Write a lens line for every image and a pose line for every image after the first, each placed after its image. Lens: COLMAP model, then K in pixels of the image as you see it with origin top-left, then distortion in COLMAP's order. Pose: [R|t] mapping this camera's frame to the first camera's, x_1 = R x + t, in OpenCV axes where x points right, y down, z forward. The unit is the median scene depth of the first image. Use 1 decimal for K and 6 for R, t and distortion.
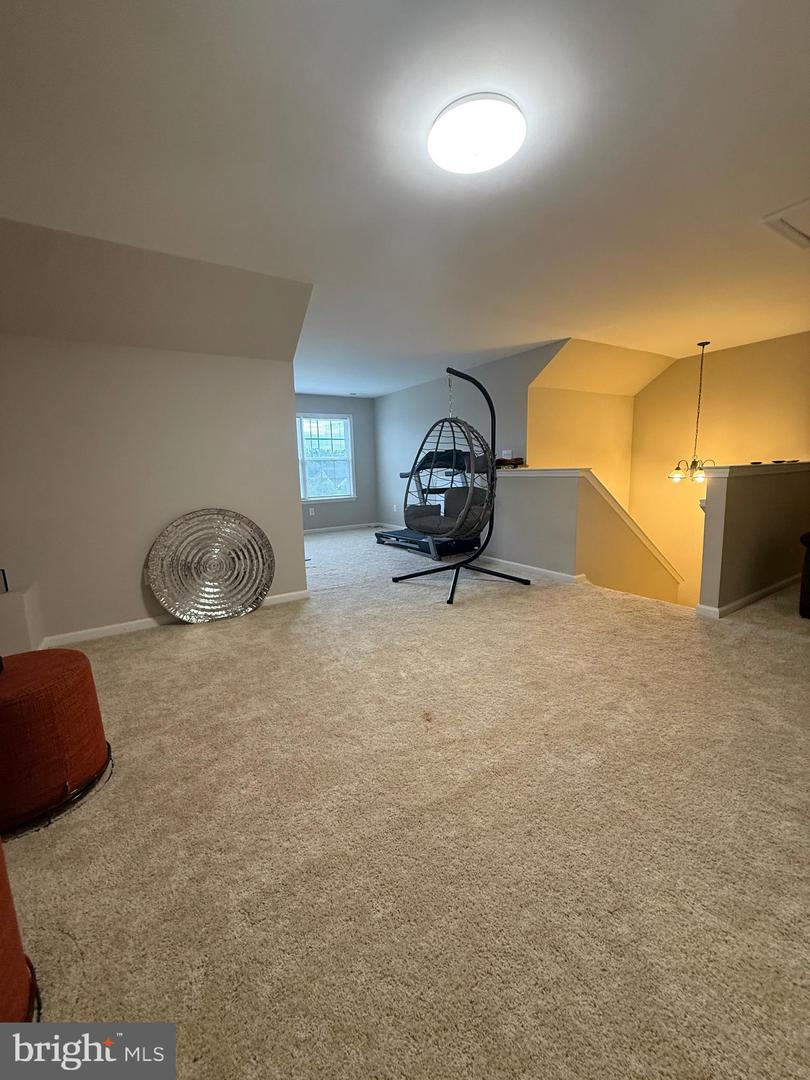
lens RADIAL K [[433.2, 0, 404.5], [0, 433.2, 537.2], [0, 0, 1]] dist [0.000420, -0.000049]
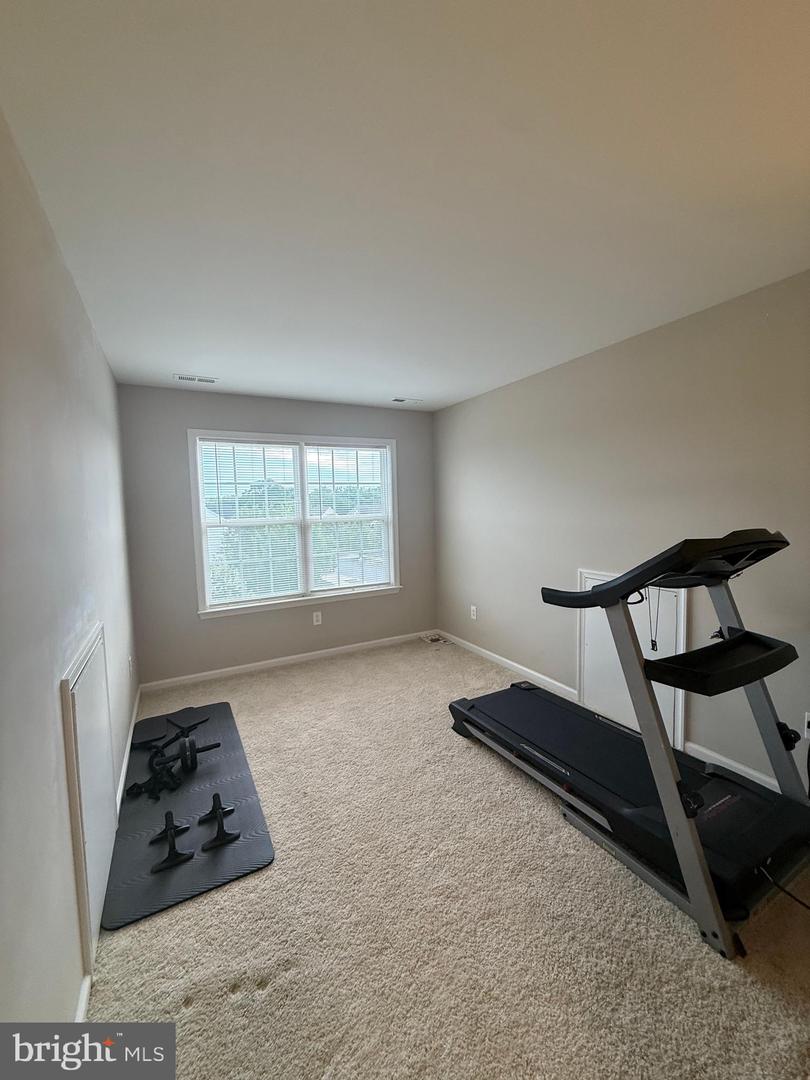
lens RADIAL K [[433.2, 0, 408.1], [0, 433.2, 538.6], [0, 0, 1]] dist [0.000420, -0.000049]
pose [[0.997800, 0.010482, -0.065466, -0.068803], [-0.015993, 0.996317, -0.084240, -0.113551], [0.064342, 0.085101, 0.994293, 0.471547]]
